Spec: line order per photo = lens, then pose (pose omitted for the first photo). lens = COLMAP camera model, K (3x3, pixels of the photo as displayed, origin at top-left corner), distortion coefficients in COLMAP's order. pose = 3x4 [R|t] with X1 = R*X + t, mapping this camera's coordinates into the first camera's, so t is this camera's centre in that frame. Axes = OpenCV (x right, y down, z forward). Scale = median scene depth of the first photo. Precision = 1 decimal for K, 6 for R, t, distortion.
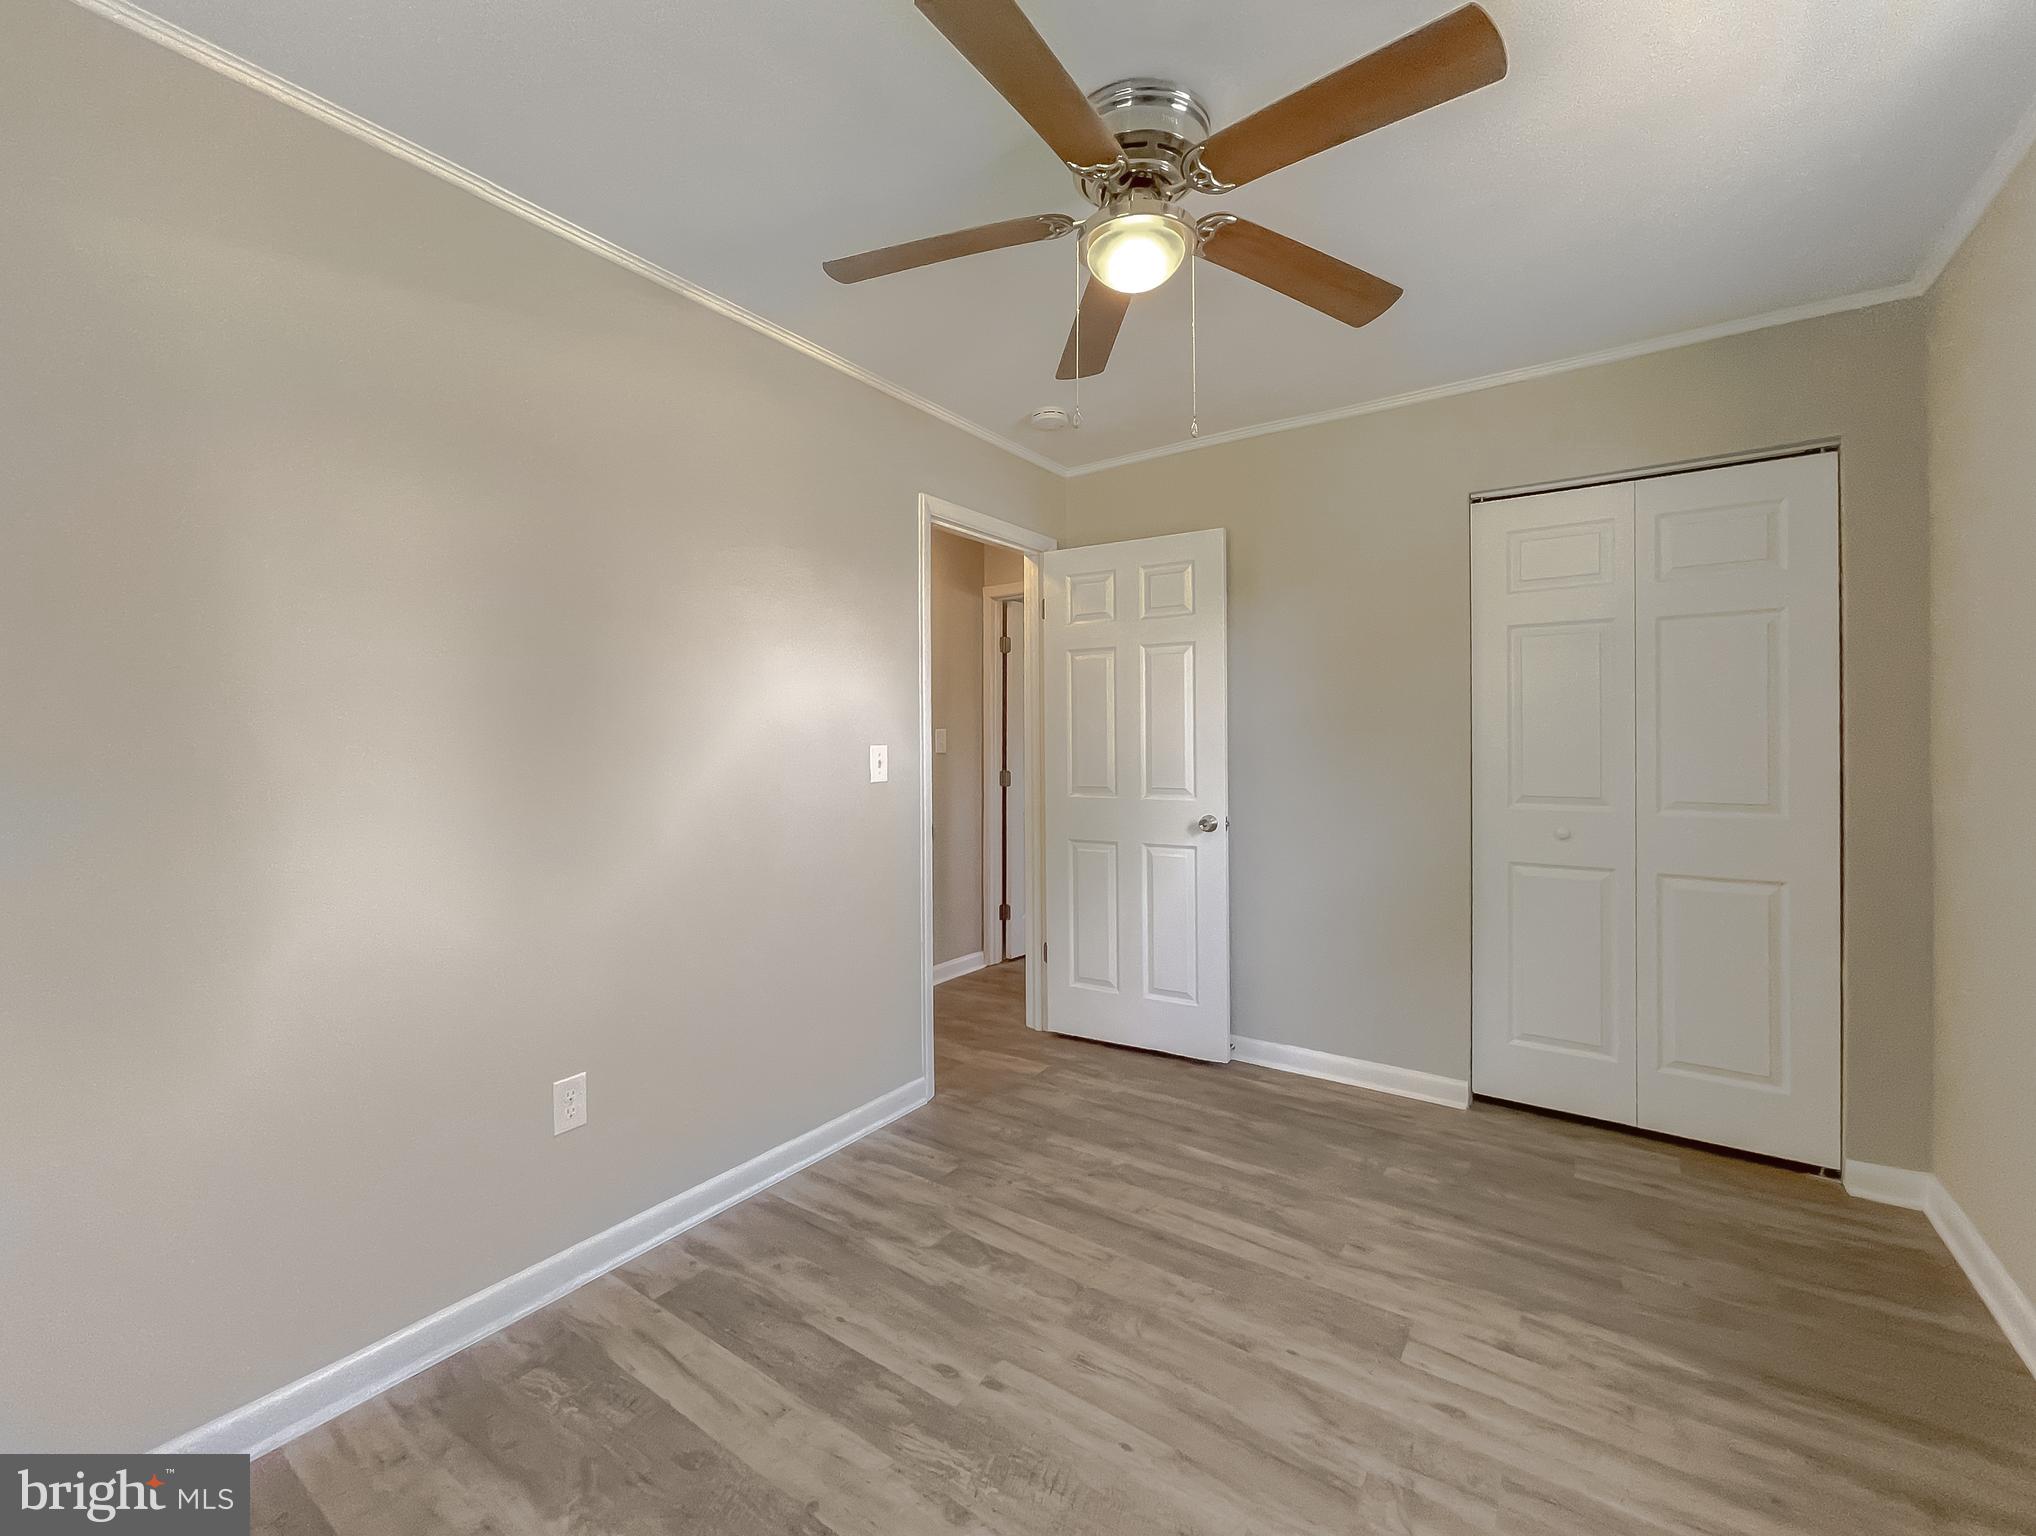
lens RADIAL K [[851.5, 0, 1008.1], [0, 851.5, 764.1], [0, 0, 1]] dist [0.000881, 0.000693]
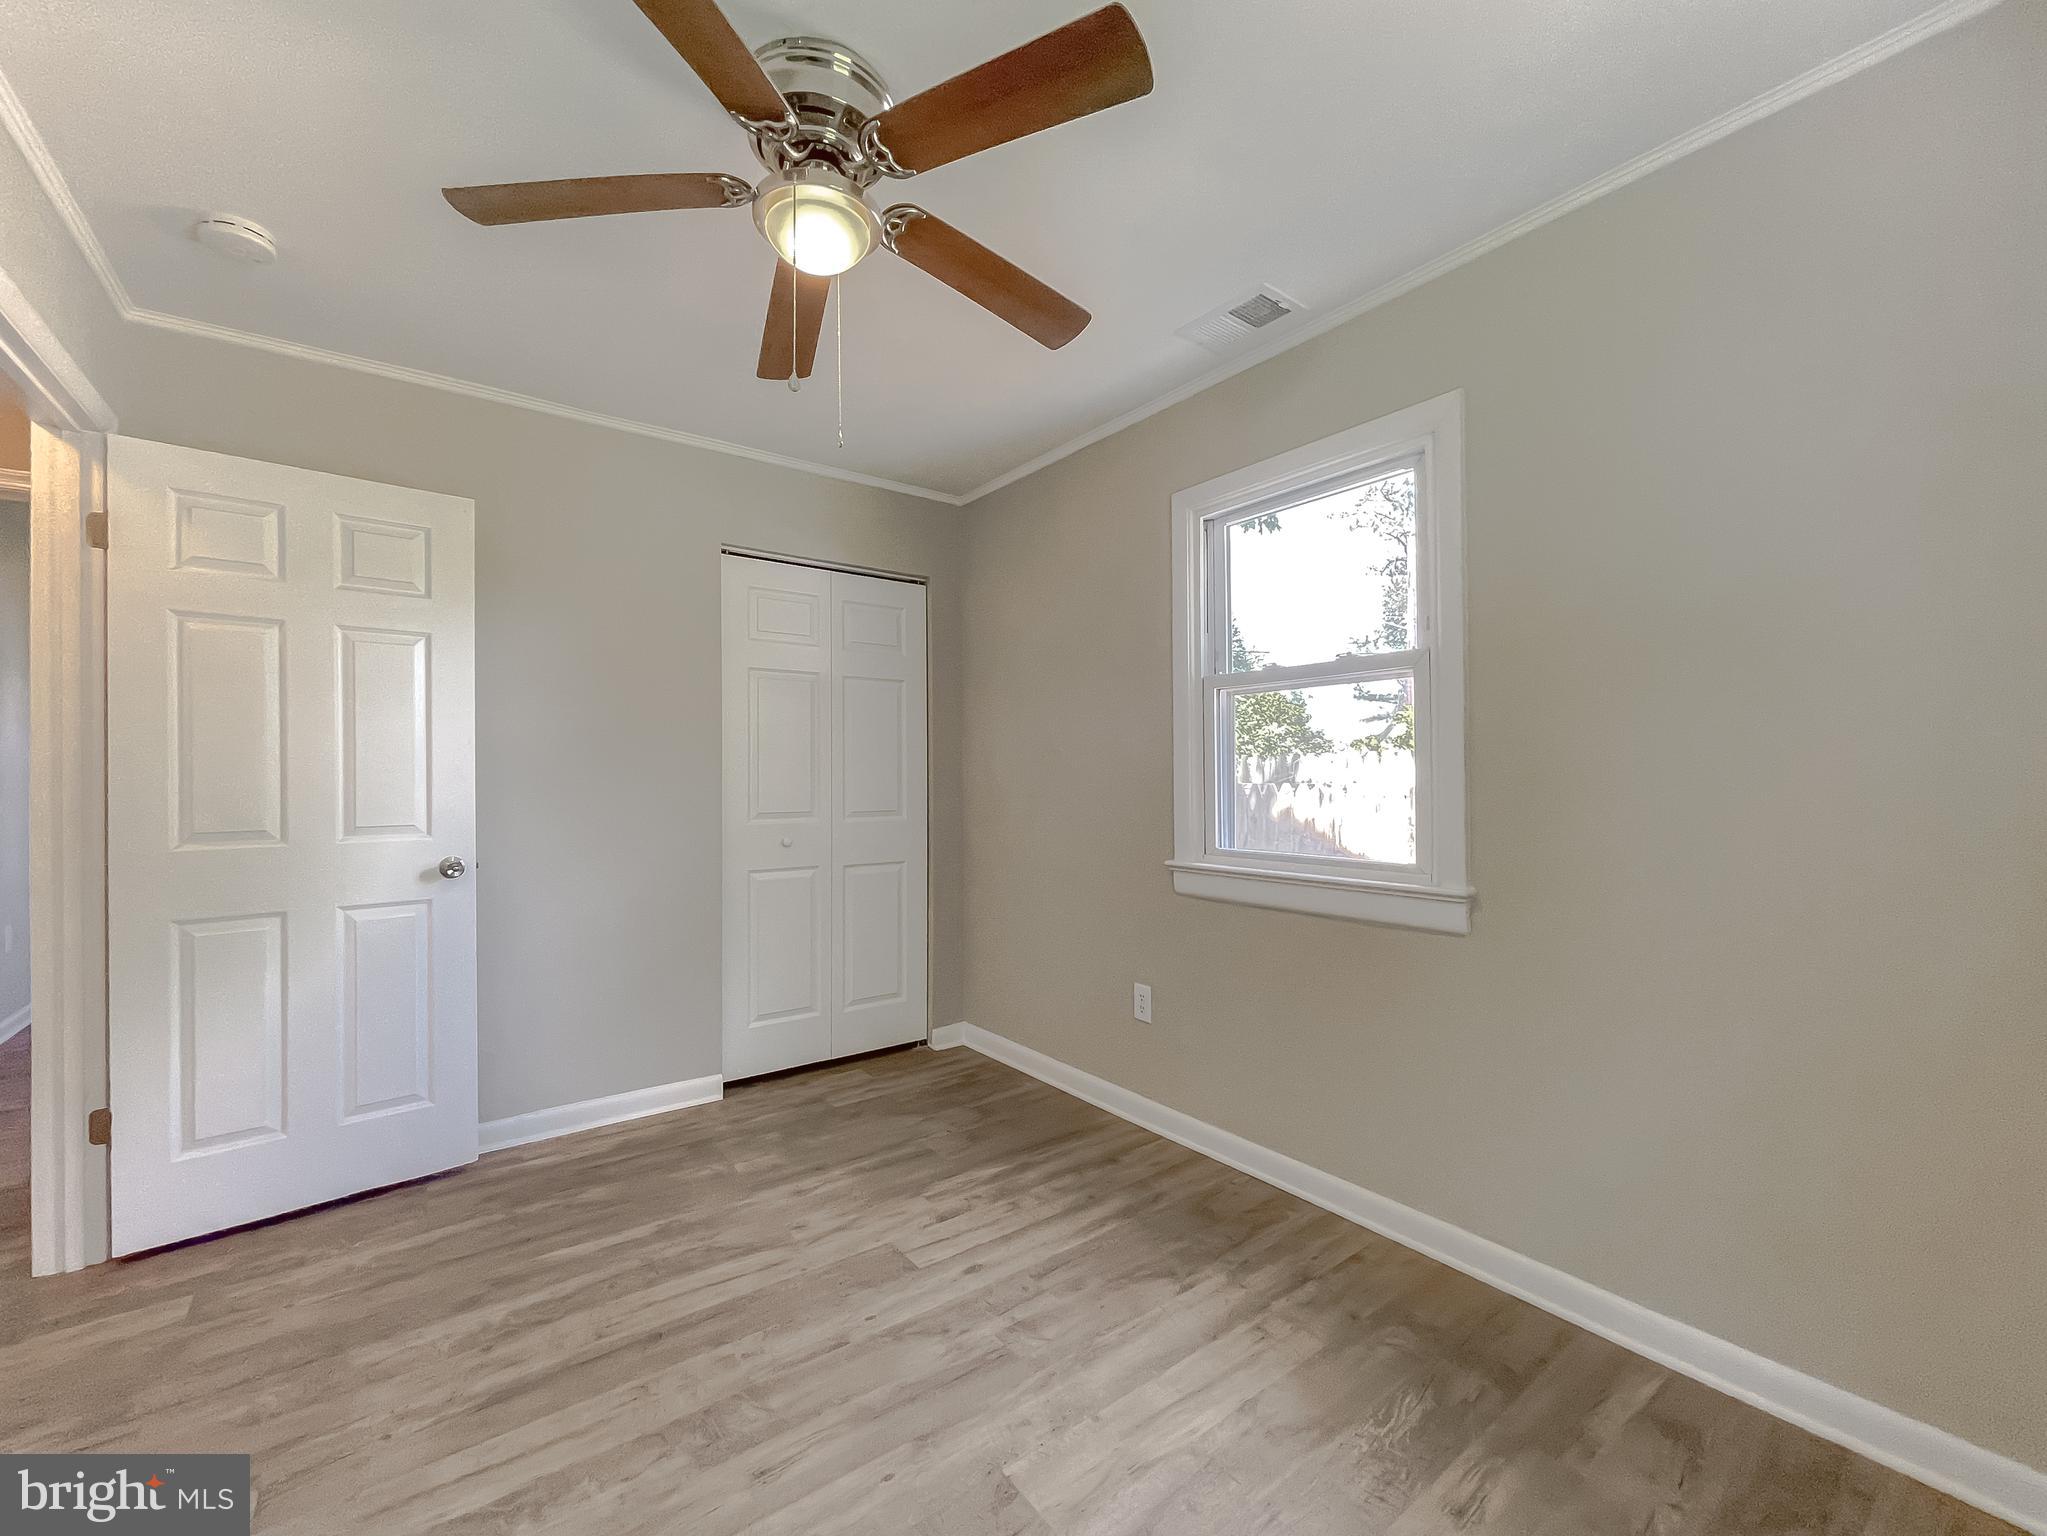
lens RADIAL K [[835.9, 0, 1025.5], [0, 835.9, 793.0], [0, 0, 1]] dist [-0.036752, 0.016205]
pose [[0.303379, -0.014845, 0.952754, -0.482233], [0.026316, 0.999628, 0.007195, 0.014059], [-0.952507, 0.022890, 0.303656, 0.381575]]
